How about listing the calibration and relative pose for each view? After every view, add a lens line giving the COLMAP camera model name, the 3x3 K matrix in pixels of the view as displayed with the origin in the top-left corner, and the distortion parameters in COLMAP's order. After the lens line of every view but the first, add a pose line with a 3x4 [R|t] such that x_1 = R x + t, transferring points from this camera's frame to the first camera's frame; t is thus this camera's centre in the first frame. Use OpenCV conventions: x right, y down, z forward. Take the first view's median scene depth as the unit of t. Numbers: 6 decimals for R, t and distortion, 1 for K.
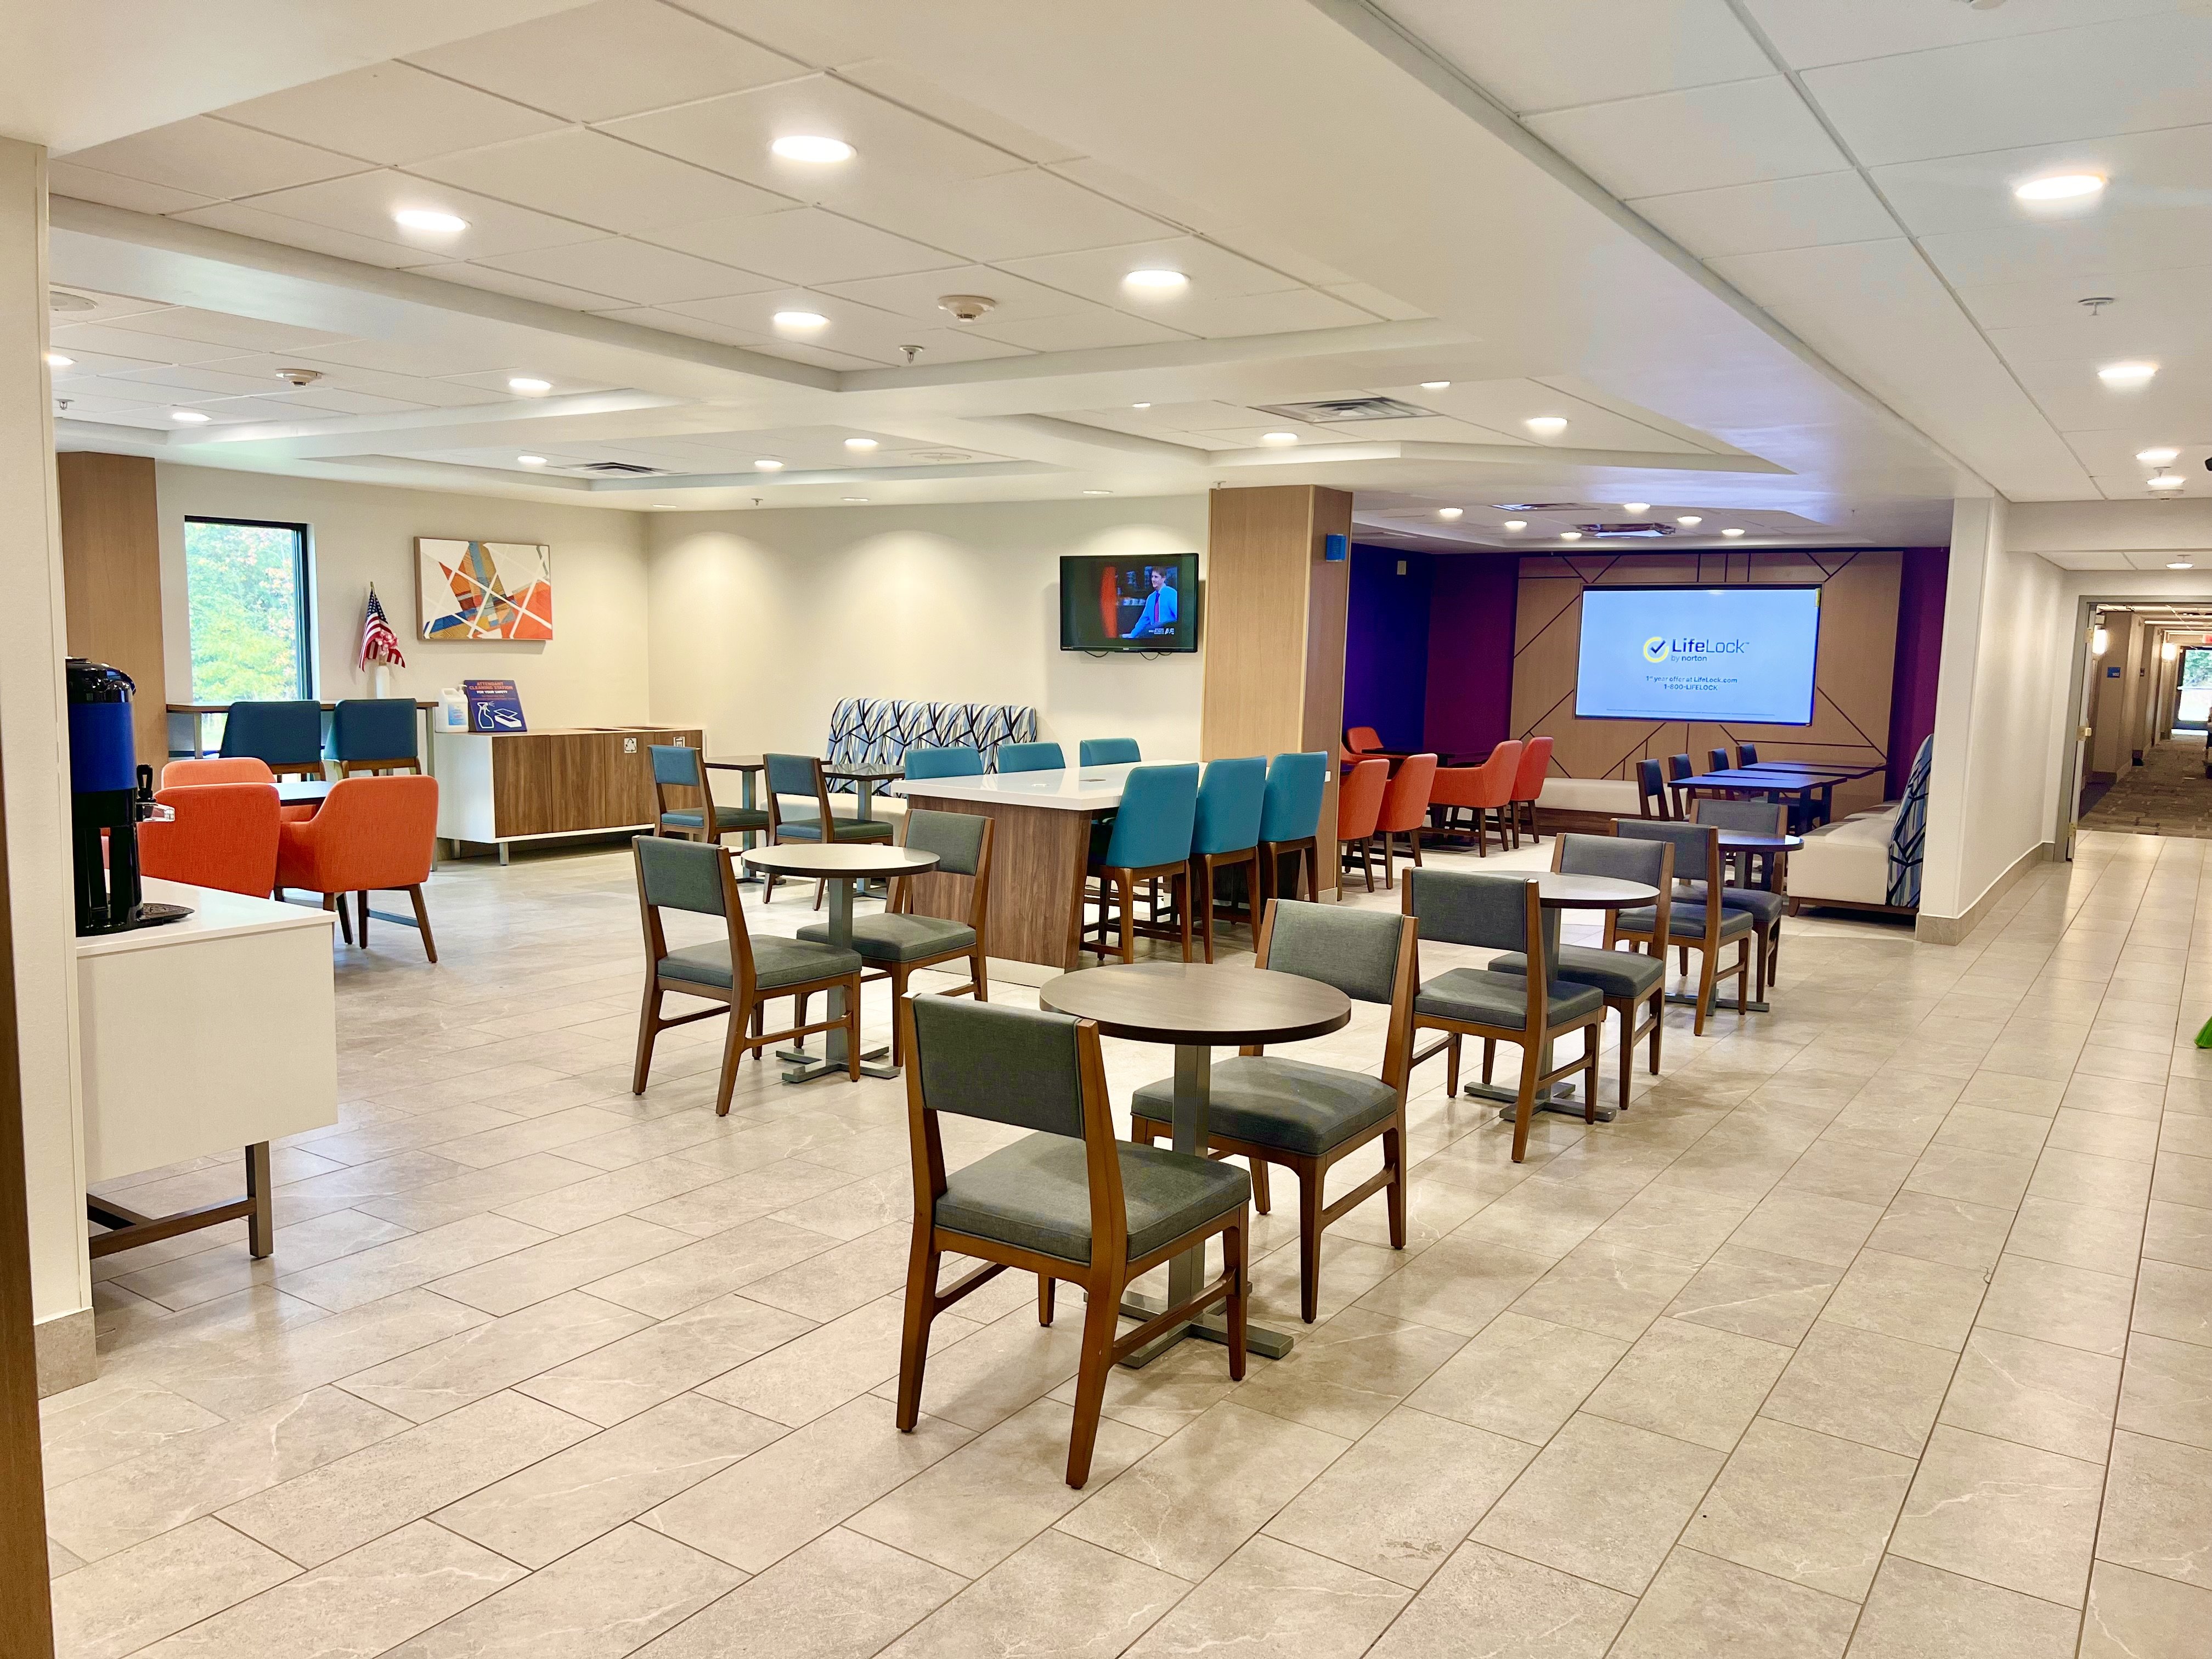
lens RADIAL K [[1669.8, 0, 1100.9], [0, 1669.8, 830.6], [0, 0, 1]] dist [0.014564, 0.002168]
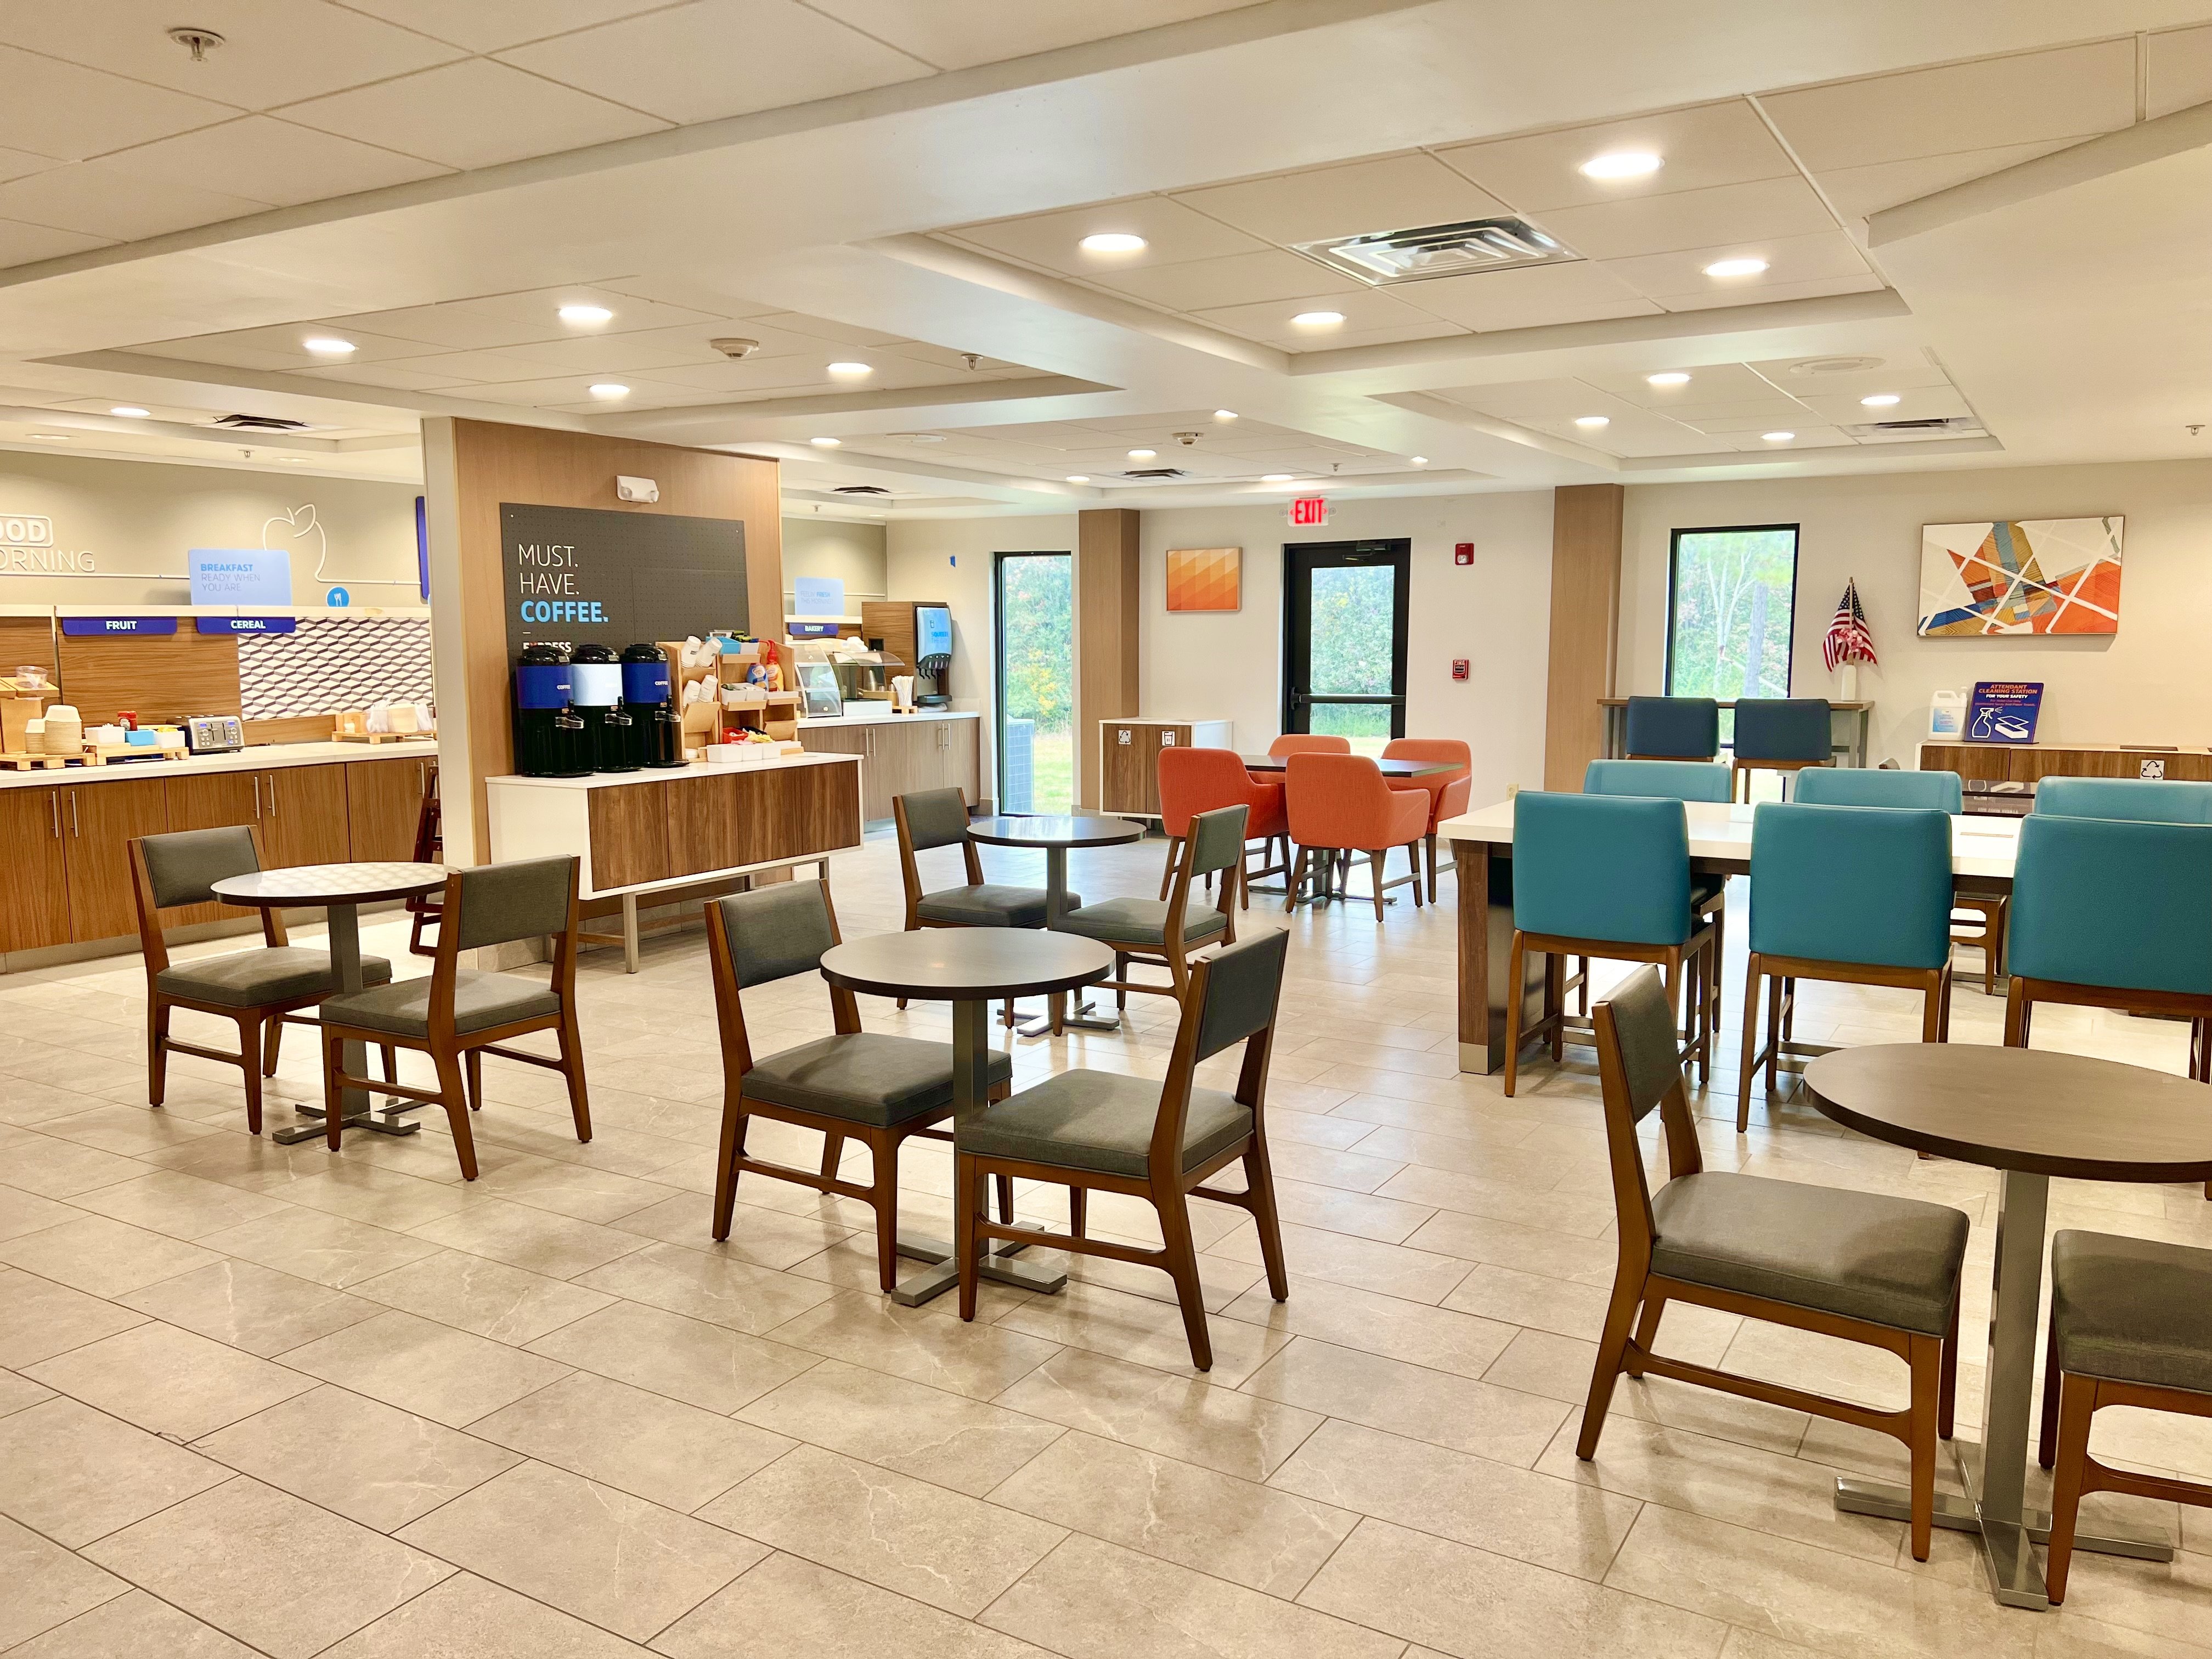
lens RADIAL K [[1669.8, 0, 1099.6], [0, 1669.8, 836.8], [0, 0, 1]] dist [0.014564, 0.002168]
pose [[0.043733, 0.098005, -0.994225, 0.486084], [-0.104348, 0.990182, 0.093017, -0.044266], [0.993579, 0.099677, 0.053530, 0.514090]]
